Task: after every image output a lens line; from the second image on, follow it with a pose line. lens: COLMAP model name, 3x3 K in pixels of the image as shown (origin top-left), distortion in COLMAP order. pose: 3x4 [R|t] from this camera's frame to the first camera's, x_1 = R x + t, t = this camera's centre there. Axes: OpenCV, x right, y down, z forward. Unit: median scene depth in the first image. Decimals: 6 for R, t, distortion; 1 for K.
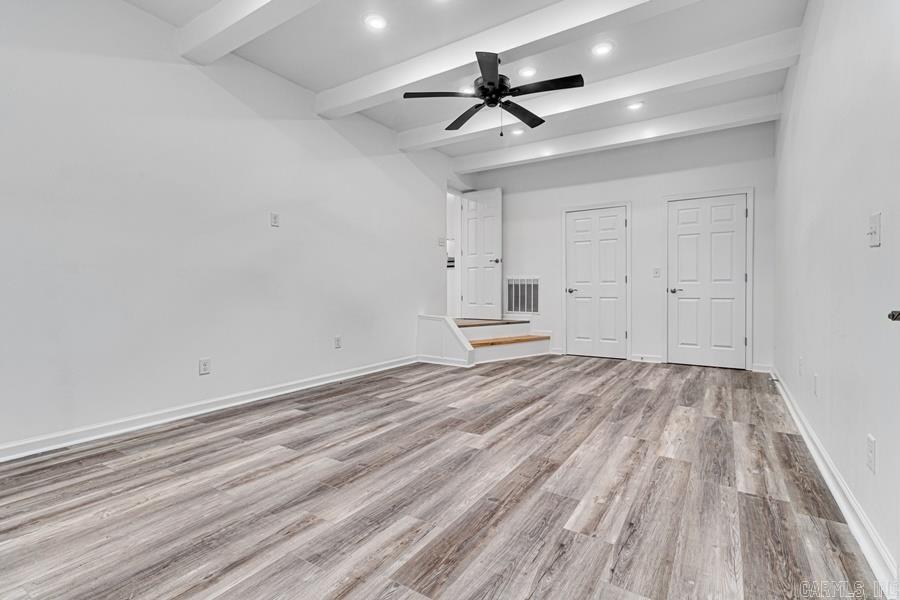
lens RADIAL K [[412.6, 0, 458.4], [0, 412.6, 292.8], [0, 0, 1]] dist [0.000628, -0.000189]
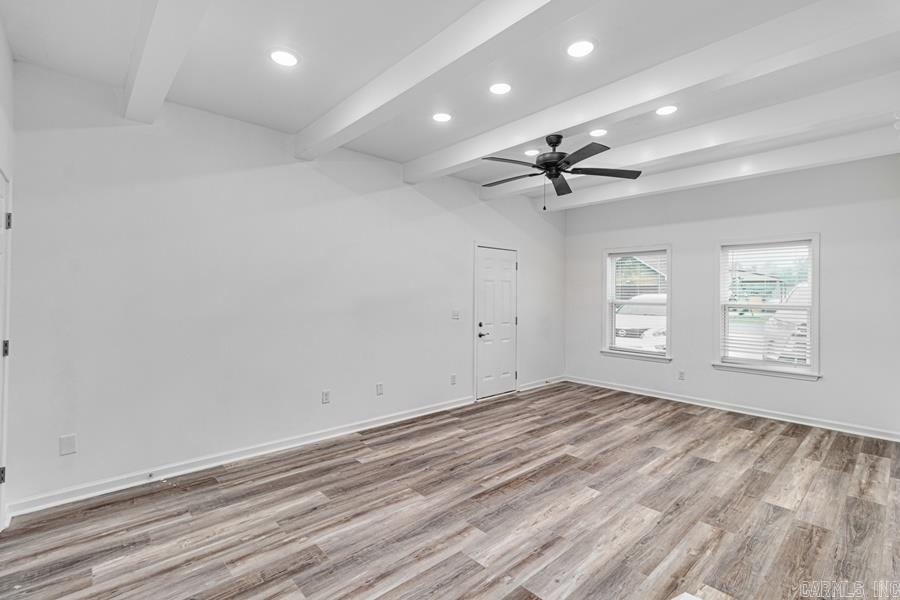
lens RADIAL K [[412.6, 0, 458.4], [0, 412.6, 292.8], [0, 0, 1]] dist [0.000628, -0.000189]
pose [[-0.967632, -0.004080, 0.252333, 0.057872], [-0.002883, 0.999983, 0.005112, -0.198078], [-0.252349, 0.004220, -0.967627, 2.455599]]
